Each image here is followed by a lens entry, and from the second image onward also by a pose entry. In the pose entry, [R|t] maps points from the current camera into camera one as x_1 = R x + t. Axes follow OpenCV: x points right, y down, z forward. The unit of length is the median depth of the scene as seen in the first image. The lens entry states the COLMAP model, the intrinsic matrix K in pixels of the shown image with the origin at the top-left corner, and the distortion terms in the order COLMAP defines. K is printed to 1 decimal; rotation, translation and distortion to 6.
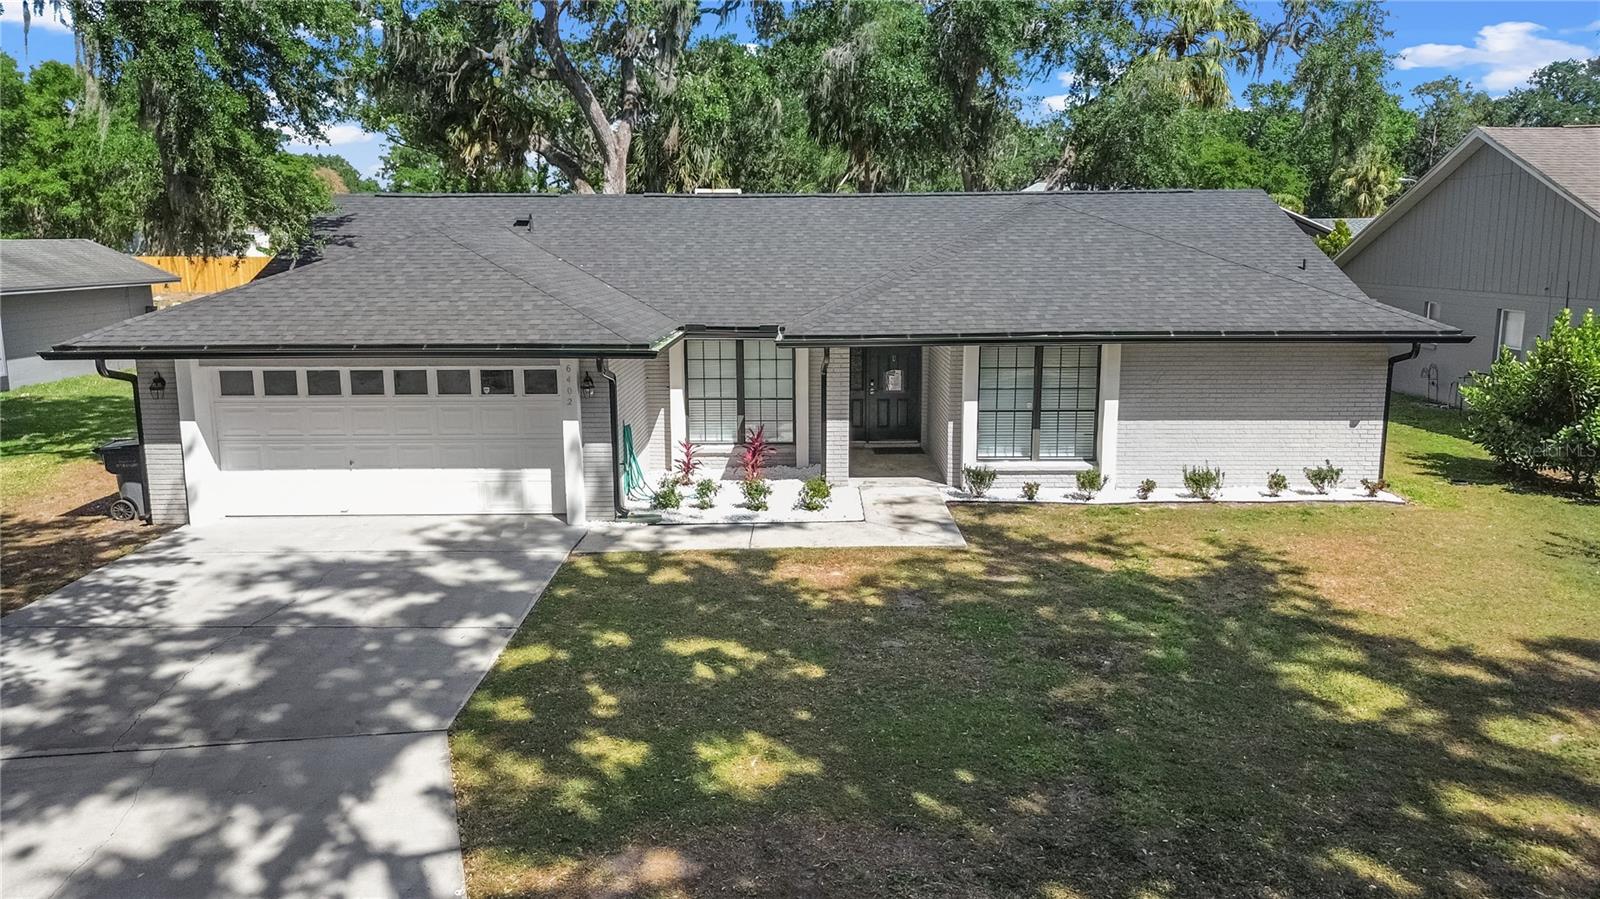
lens RADIAL K [[1136.0, 0, 800.0], [0, 1136.0, 449.5], [0, 0, 1]] dist [0.055274, -0.055472]
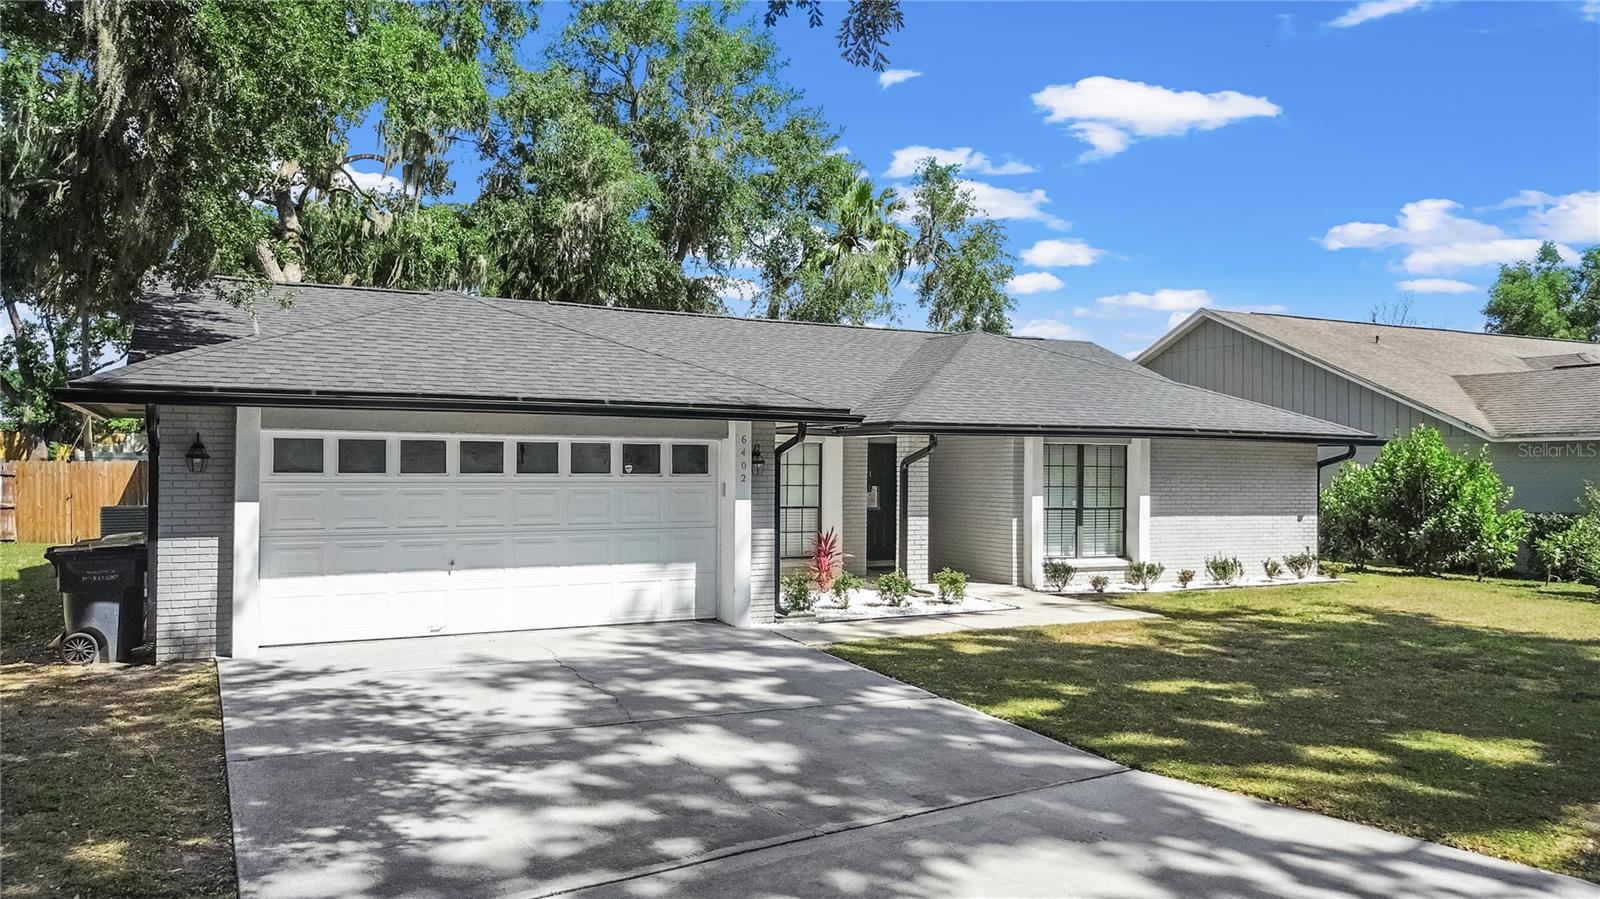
lens RADIAL K [[1159.4, 0, 785.4], [0, 1159.4, 522.6], [0, 0, 1]] dist [0.046358, -0.002448]
pose [[0.892400, -0.009444, 0.451146, -0.508877], [0.071581, 0.990085, -0.120866, 0.087128], [-0.445531, 0.140154, 0.884228, 0.207942]]
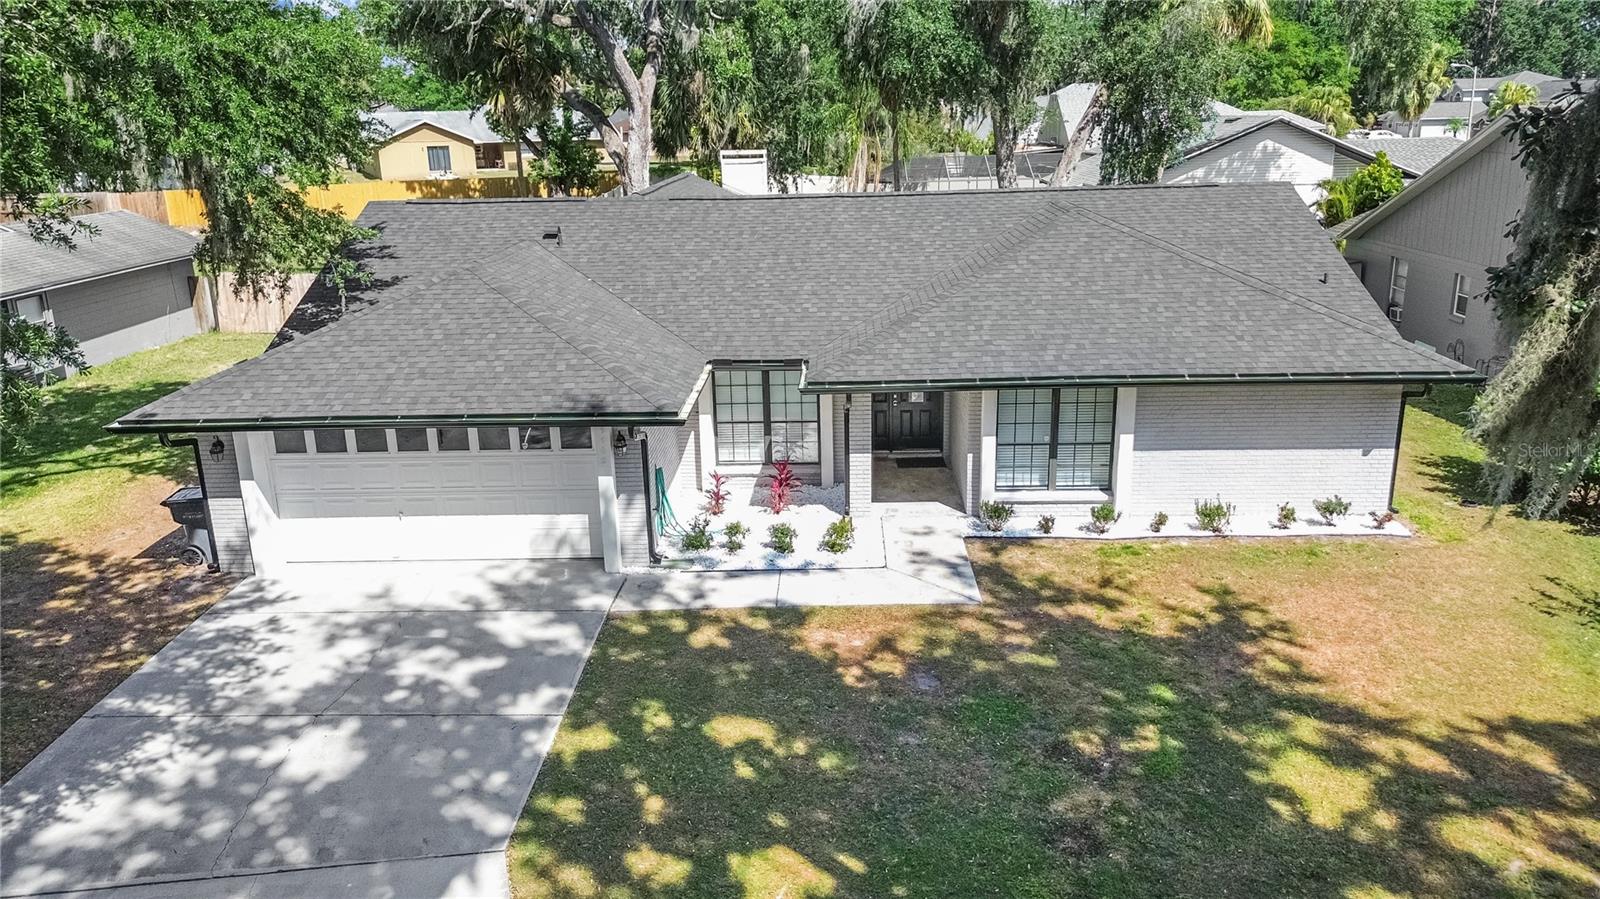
lens RADIAL K [[1136.0, 0, 800.0], [0, 1136.0, 449.5], [0, 0, 1]] dist [0.055274, -0.055472]
pose [[0.999520, -0.009786, -0.029391, 0.008729], [0.012824, 0.994388, 0.105010, -0.144144], [0.028199, -0.105337, 0.994037, -0.033274]]
